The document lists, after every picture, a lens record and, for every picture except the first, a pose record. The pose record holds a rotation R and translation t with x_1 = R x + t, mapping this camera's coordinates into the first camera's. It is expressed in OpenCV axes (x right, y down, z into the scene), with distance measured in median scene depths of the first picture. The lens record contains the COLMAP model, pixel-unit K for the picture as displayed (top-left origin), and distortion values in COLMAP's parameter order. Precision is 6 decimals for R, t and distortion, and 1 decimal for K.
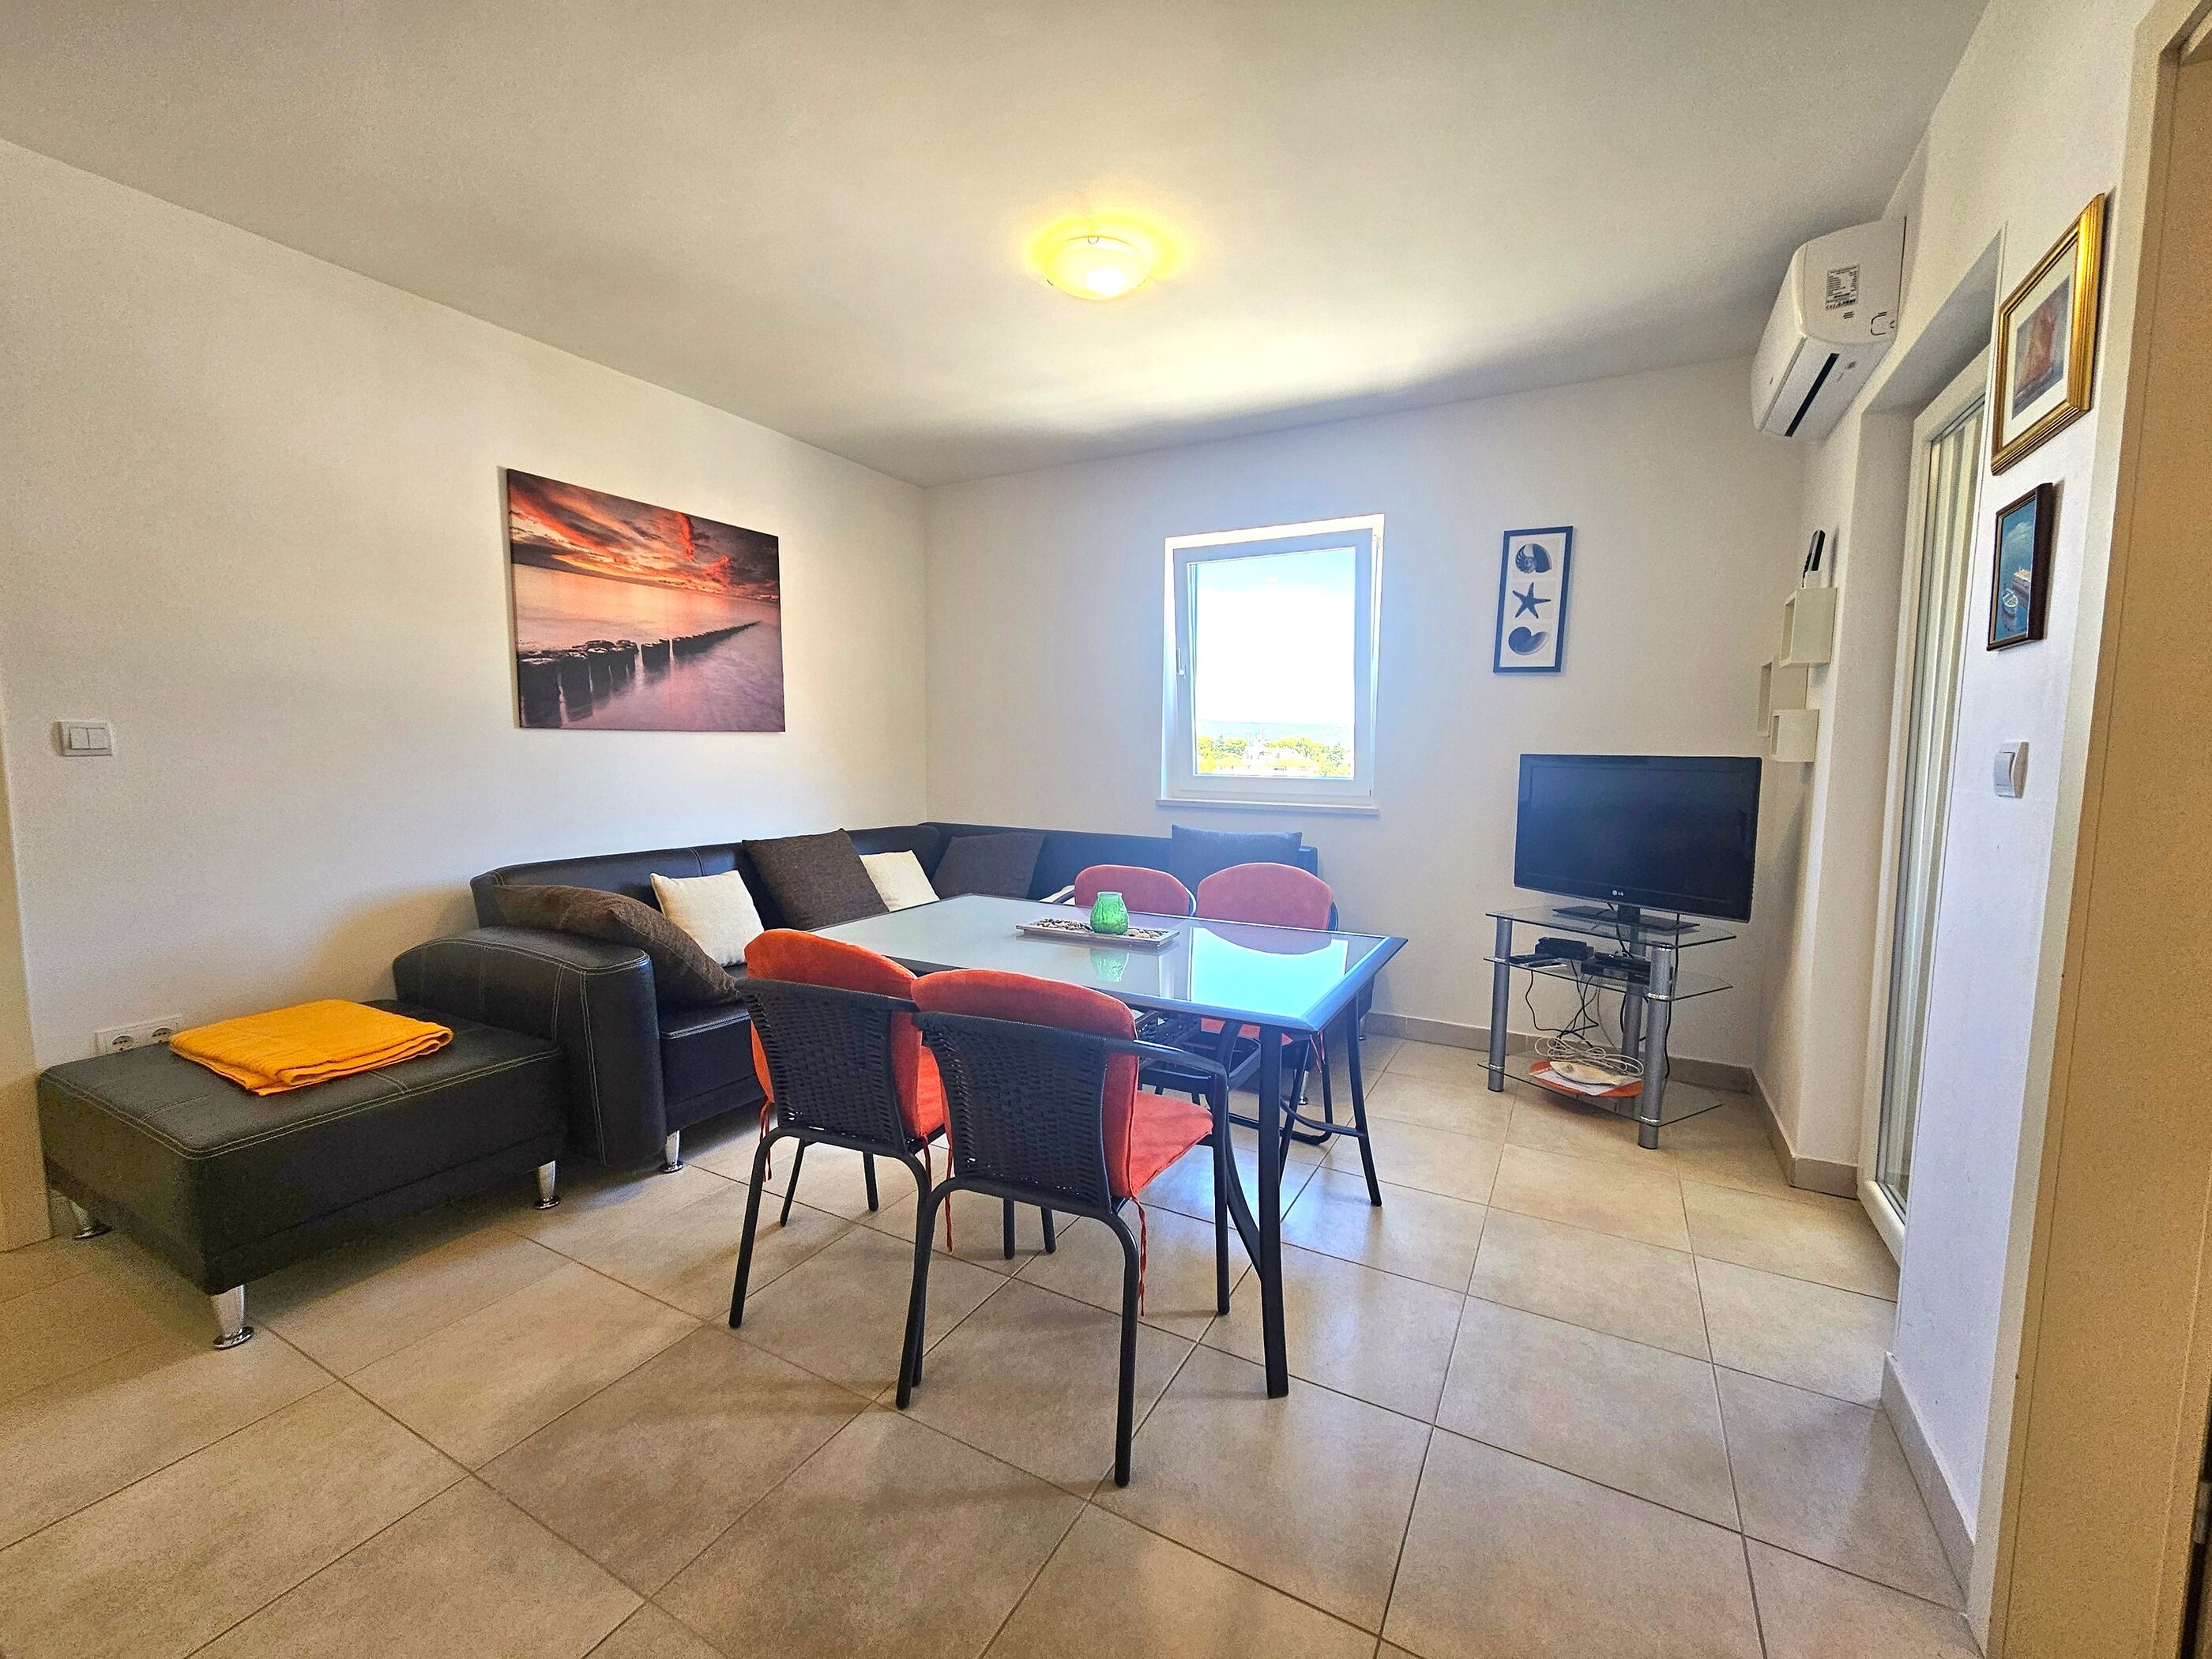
lens RADIAL K [[914.0, 0, 1094.3], [0, 914.0, 835.4], [0, 0, 1]] dist [-0.000732, -0.000630]
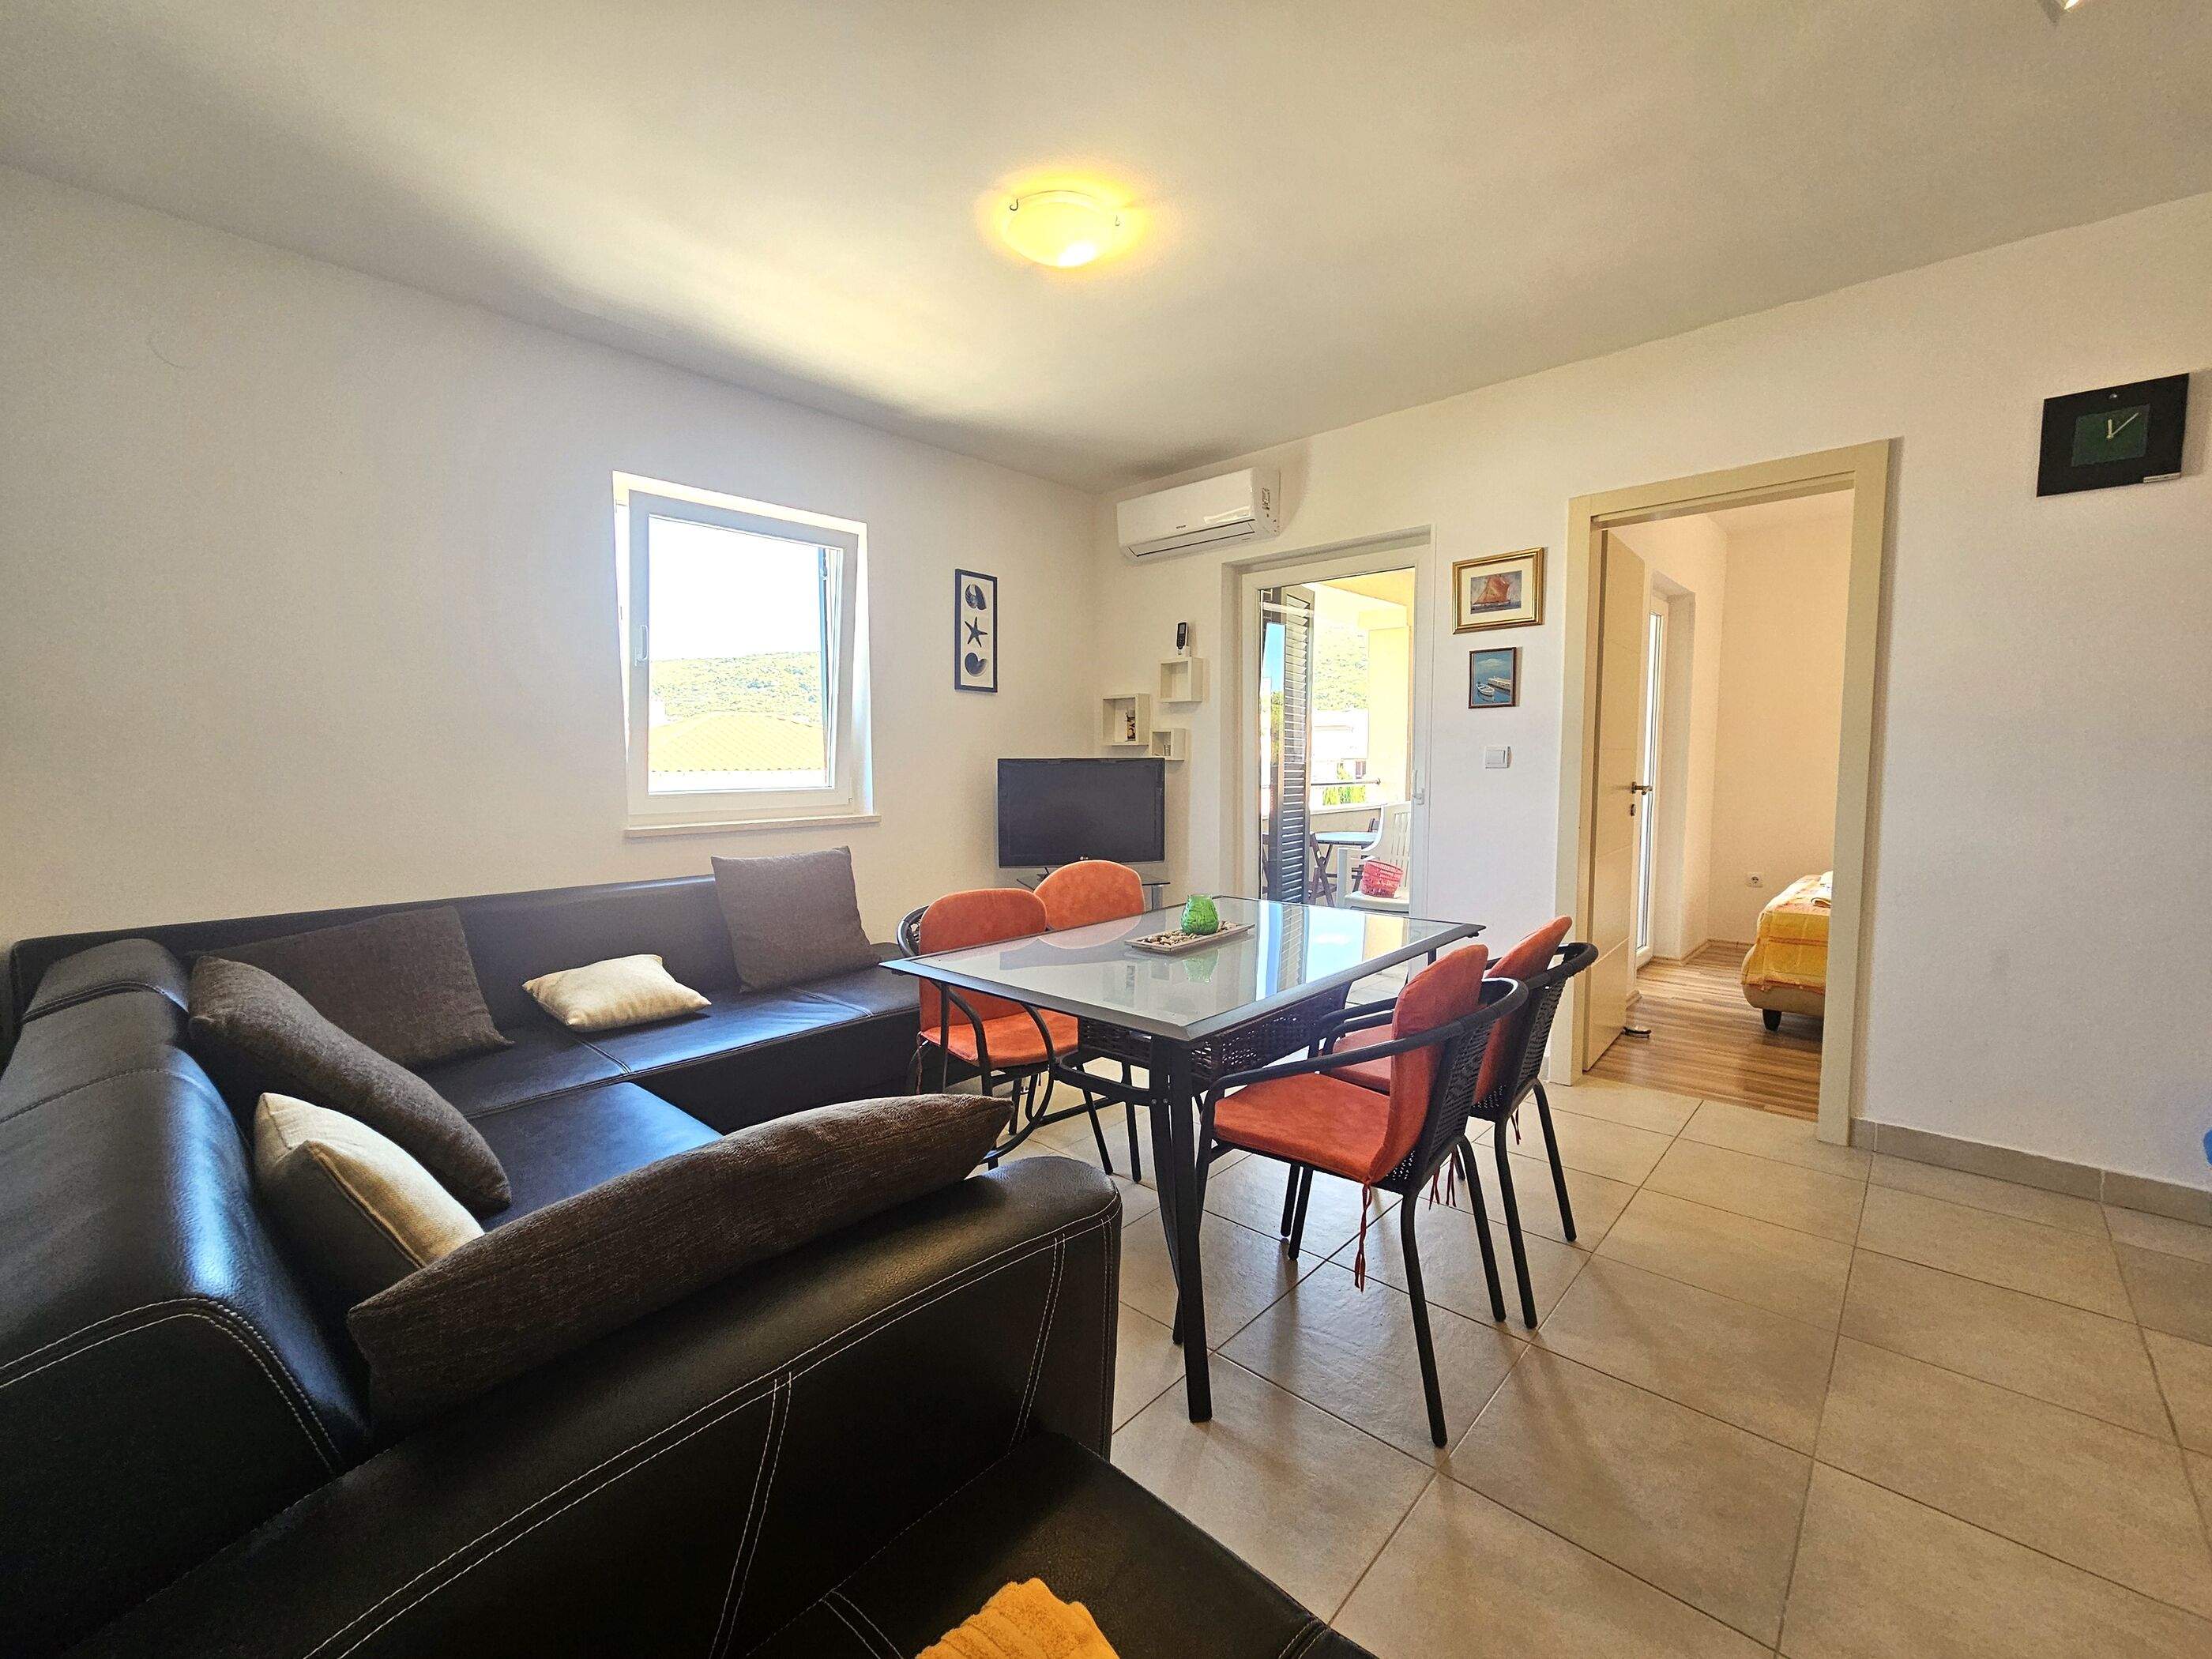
lens RADIAL K [[914.0, 0, 1096.6], [0, 914.0, 827.5], [0, 0, 1]] dist [-0.000732, -0.000630]
pose [[0.238118, -0.085326, 0.967481, -0.672597], [0.104608, 0.992592, 0.061794, -0.058780], [-0.965586, 0.086492, 0.245280, 0.575894]]
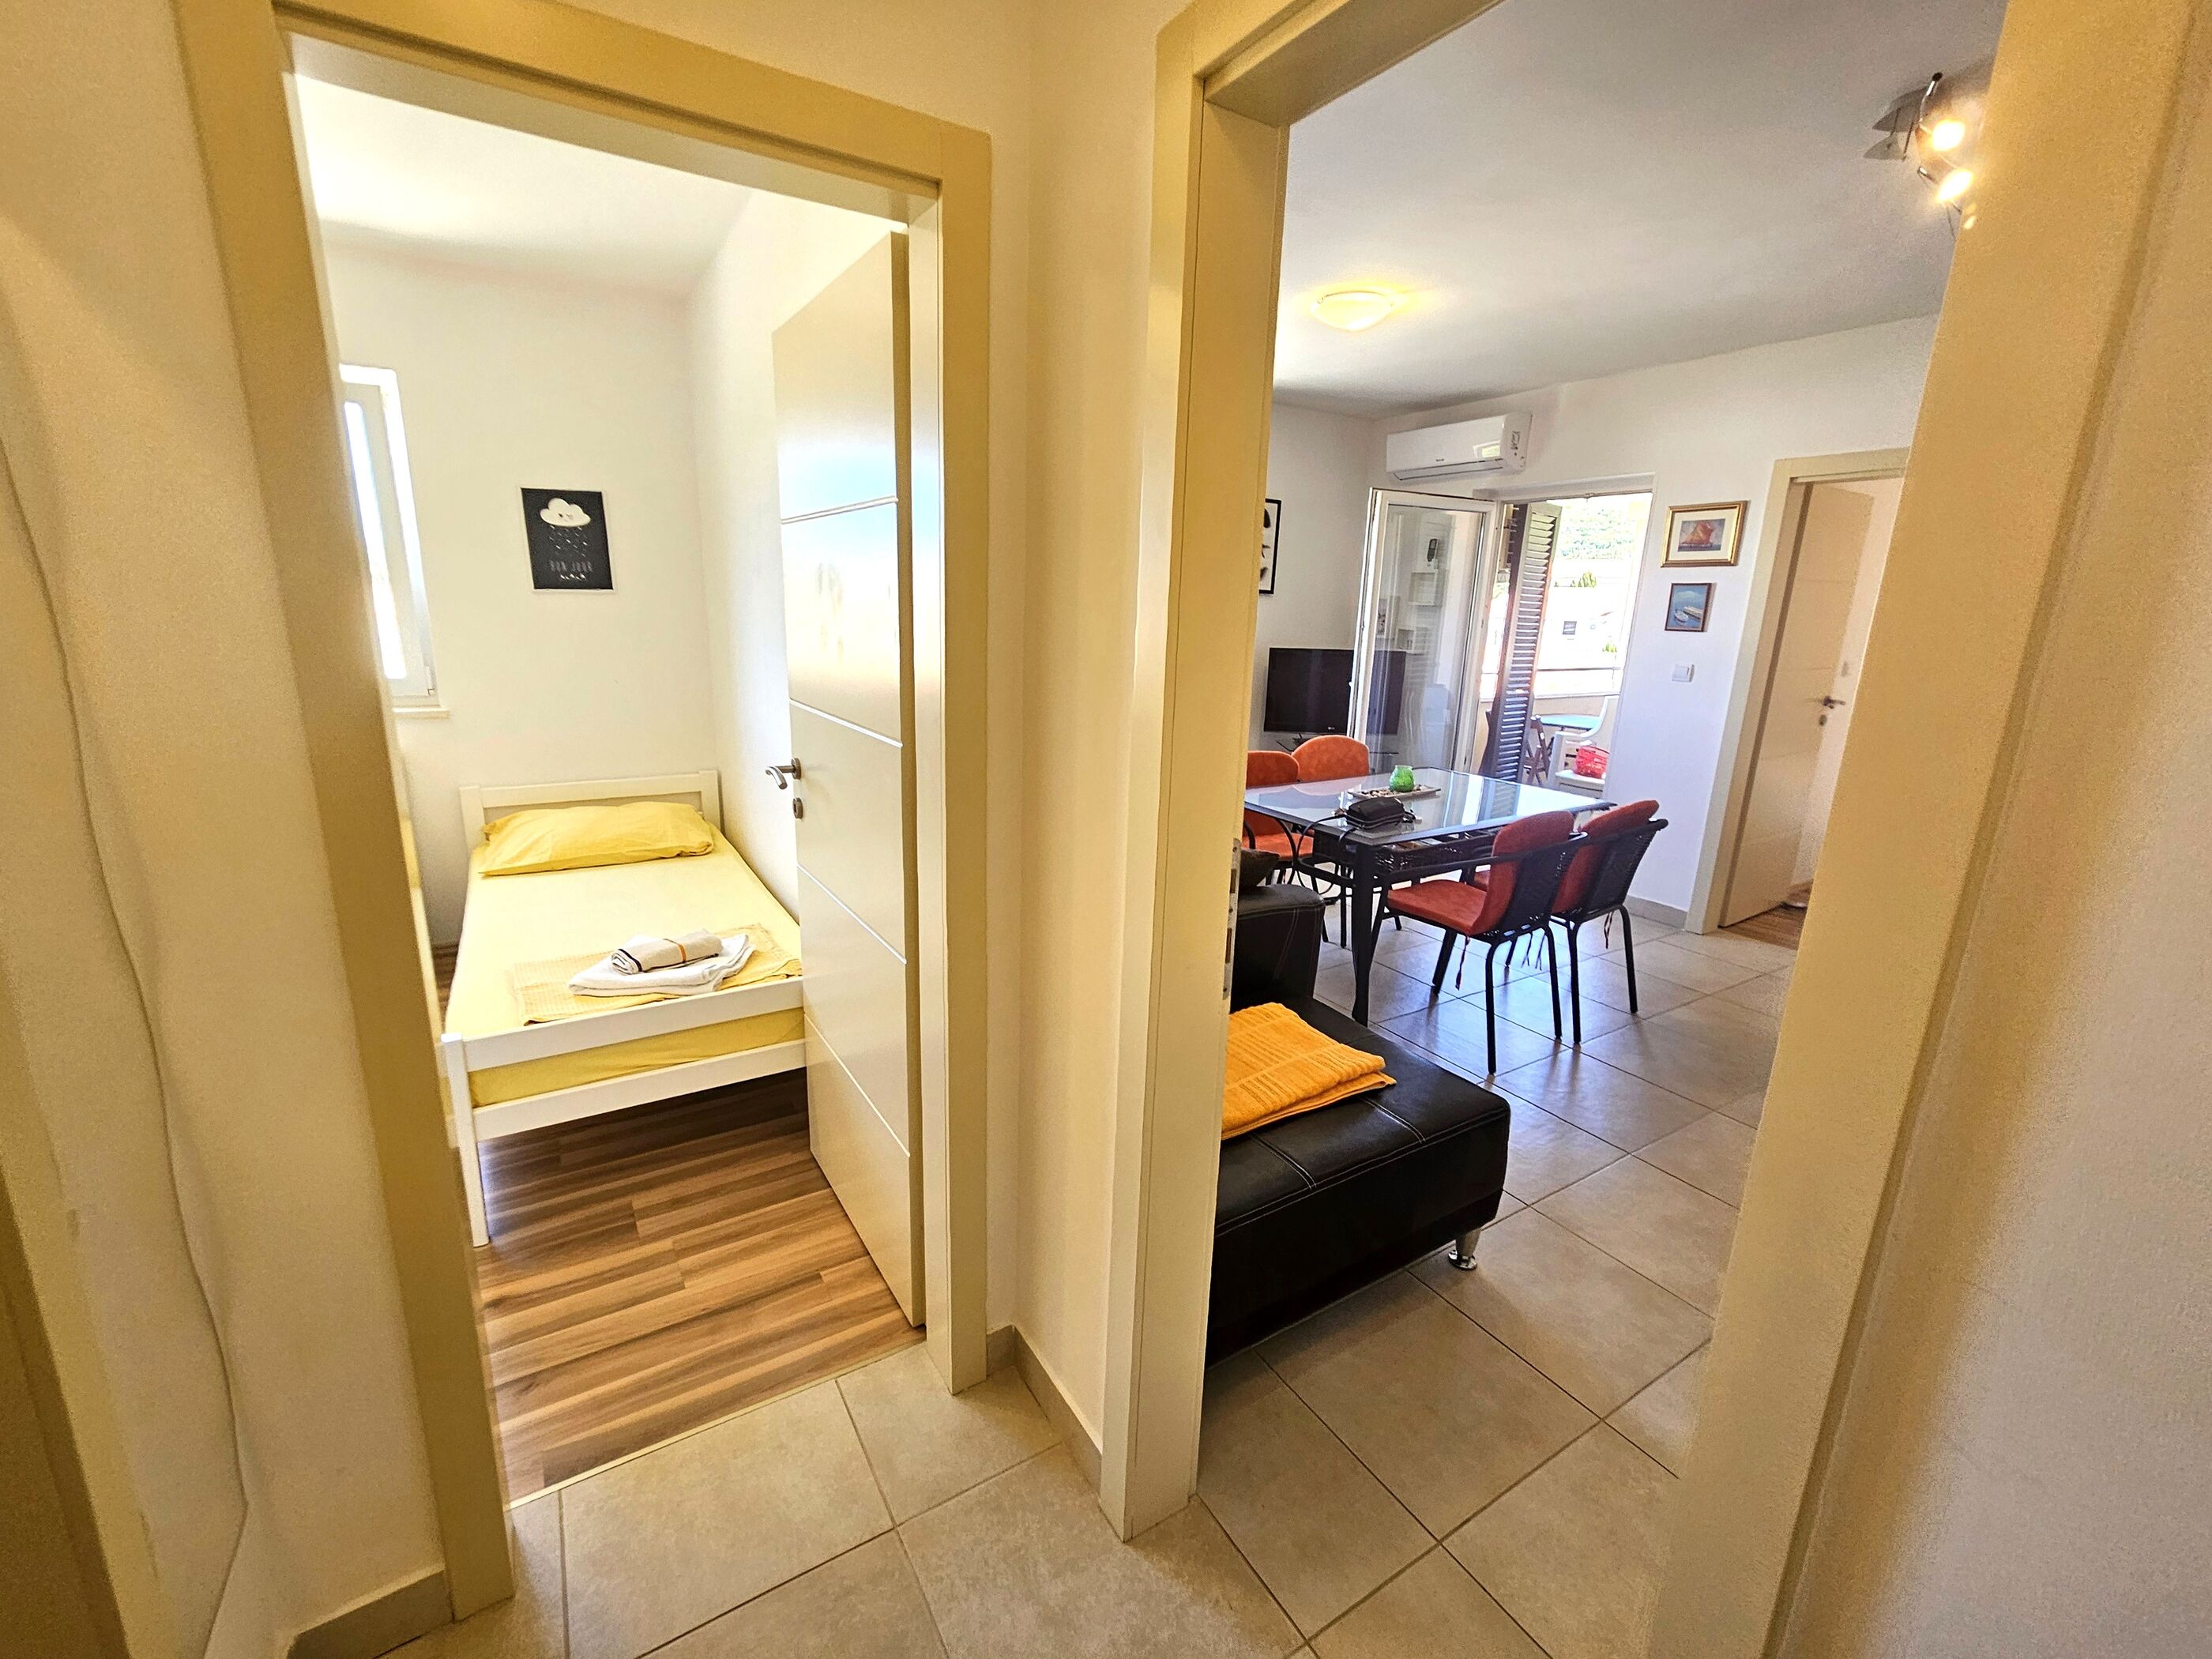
lens RADIAL K [[914.0, 0, 1086.5], [0, 914.0, 831.9], [0, 0, 1]] dist [-0.000732, -0.000630]
pose [[0.499356, -0.214506, 0.839423, -1.077203], [0.066188, 0.975480, 0.209900, -0.129624], [-0.863865, -0.049256, 0.501310, 0.457611]]
